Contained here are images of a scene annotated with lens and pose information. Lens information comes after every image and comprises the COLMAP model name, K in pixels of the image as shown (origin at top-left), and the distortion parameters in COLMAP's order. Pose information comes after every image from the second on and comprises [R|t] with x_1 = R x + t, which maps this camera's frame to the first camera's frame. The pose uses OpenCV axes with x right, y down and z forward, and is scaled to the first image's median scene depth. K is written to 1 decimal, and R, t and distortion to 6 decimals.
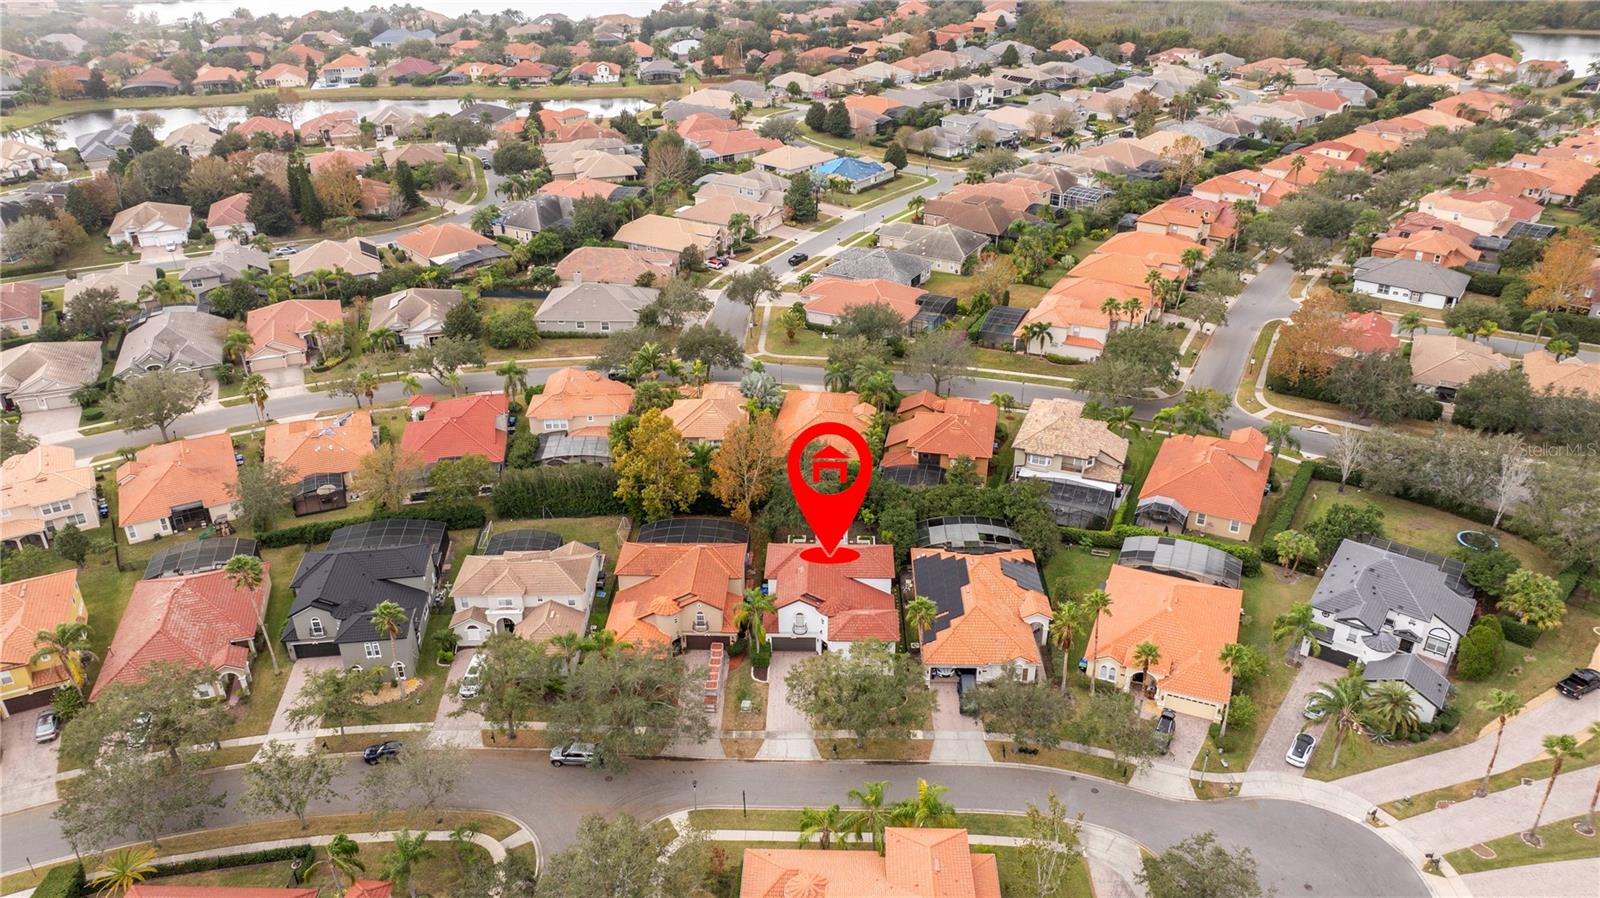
lens RADIAL K [[1136.0, 0, 800.0], [0, 1136.0, 449.0], [0, 0, 1]] dist [-0.006349, 0.004495]
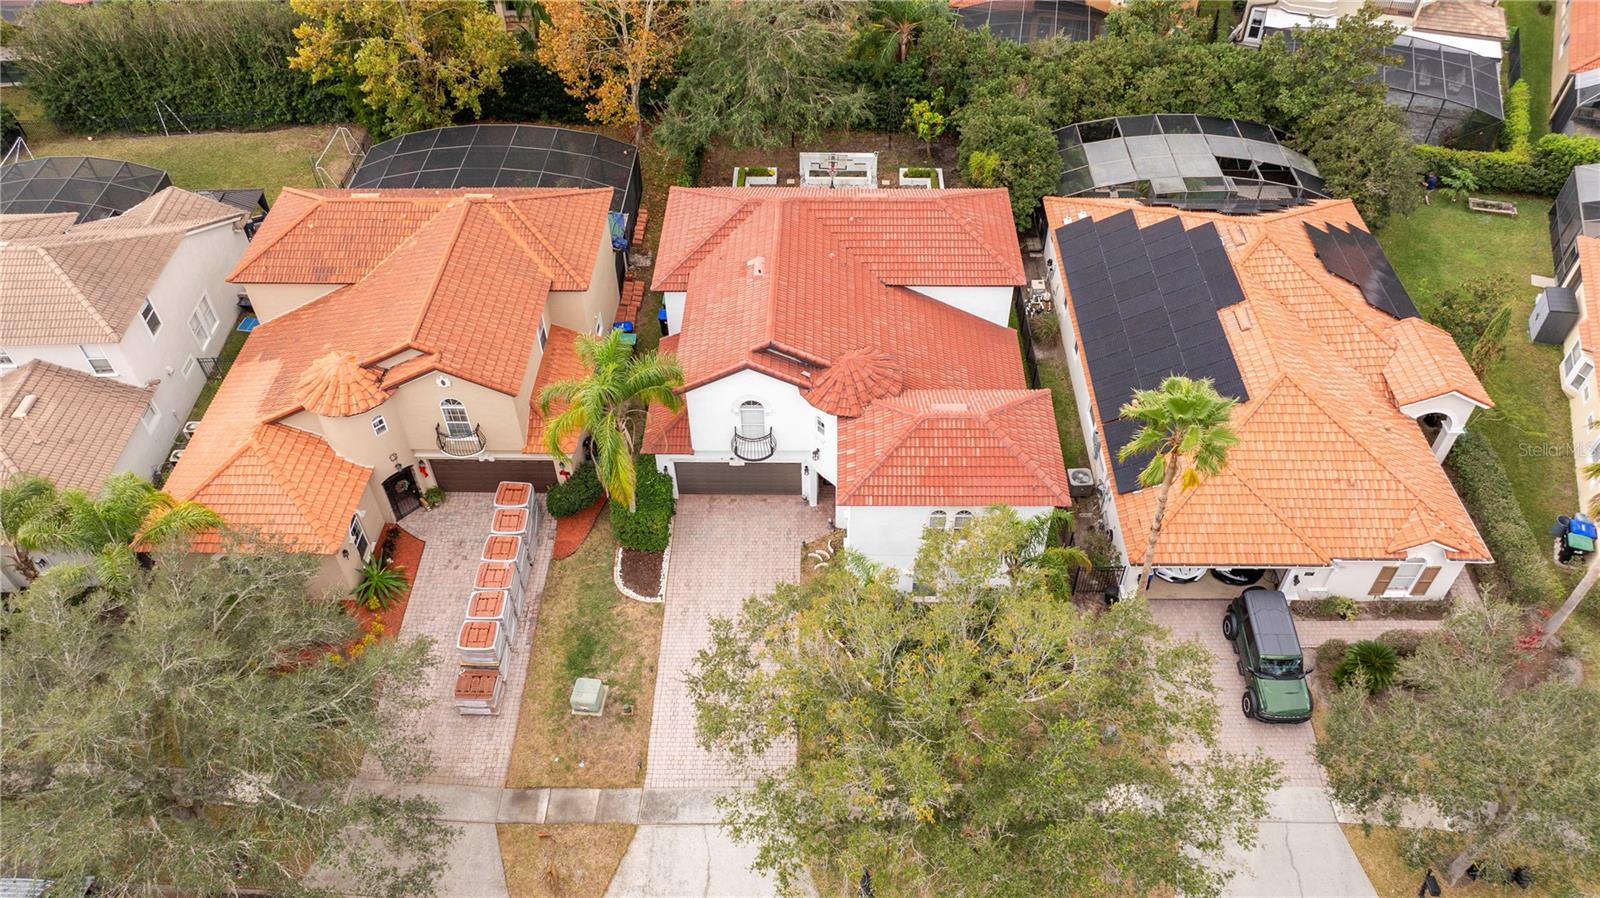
lens RADIAL K [[1136.0, 0, 800.0], [0, 1136.0, 449.0], [0, 0, 1]] dist [-0.006349, 0.004495]
pose [[0.999906, -0.010077, 0.009312, 0.009843], [0.006810, 0.953683, 0.300737, 0.053566], [-0.011912, -0.300645, 0.953662, 0.623774]]
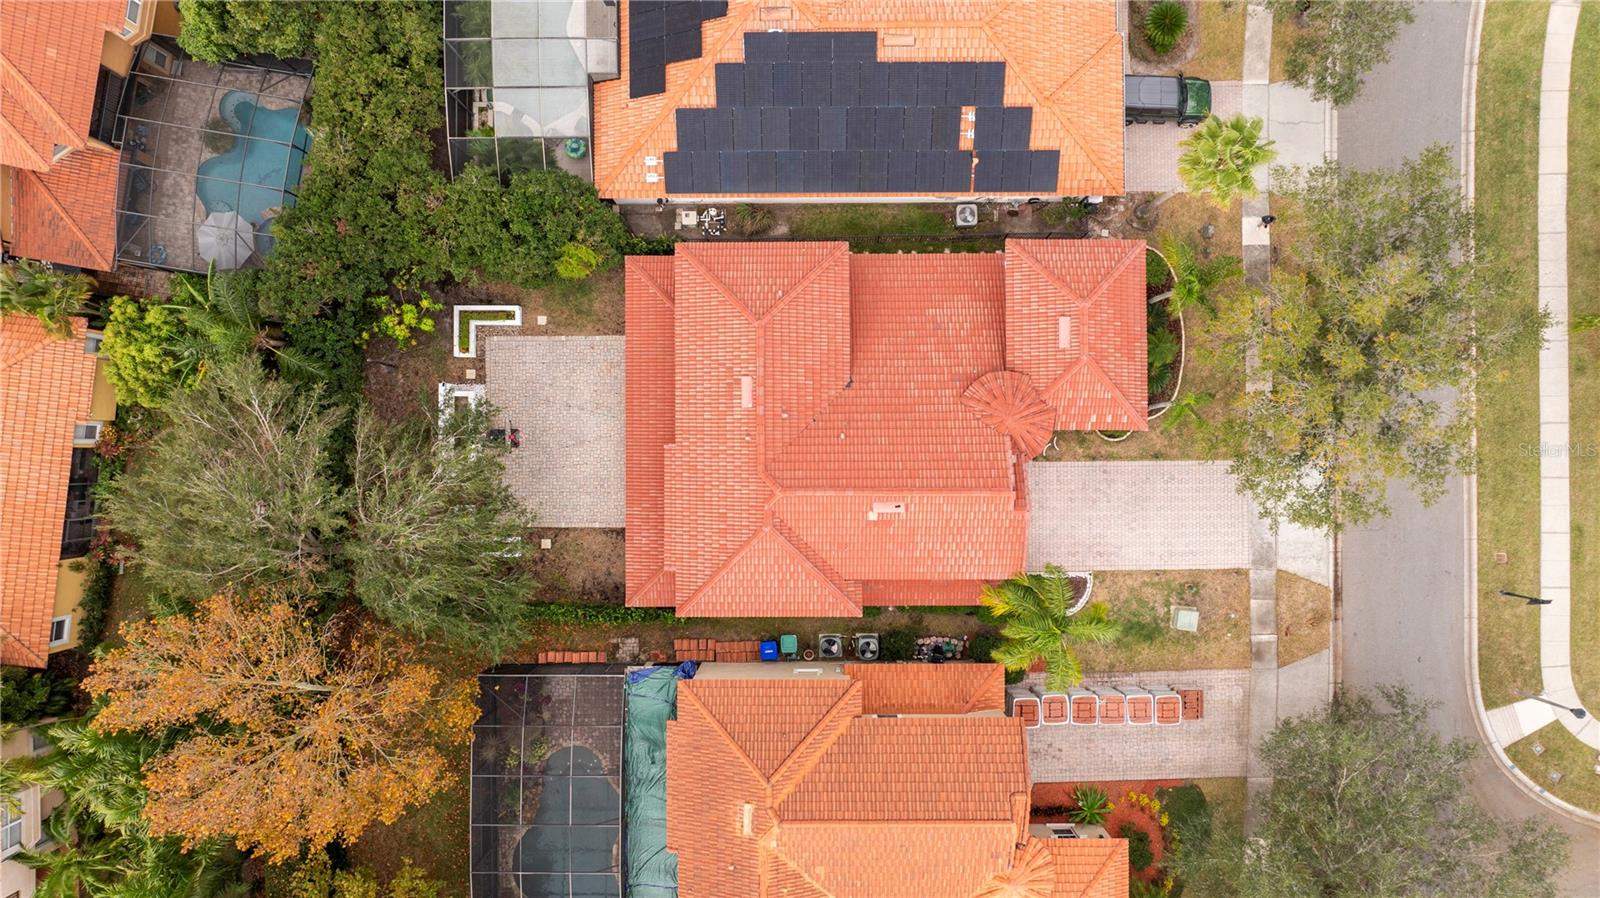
lens RADIAL K [[1136.0, 0, 800.0], [0, 1136.0, 449.0], [0, 0, 1]] dist [-0.006349, 0.004495]
pose [[-0.039316, -0.999150, 0.012398, 0.015355], [0.461026, -0.007130, 0.887358, -0.195322], [-0.886515, 0.040604, 0.460914, 0.816557]]
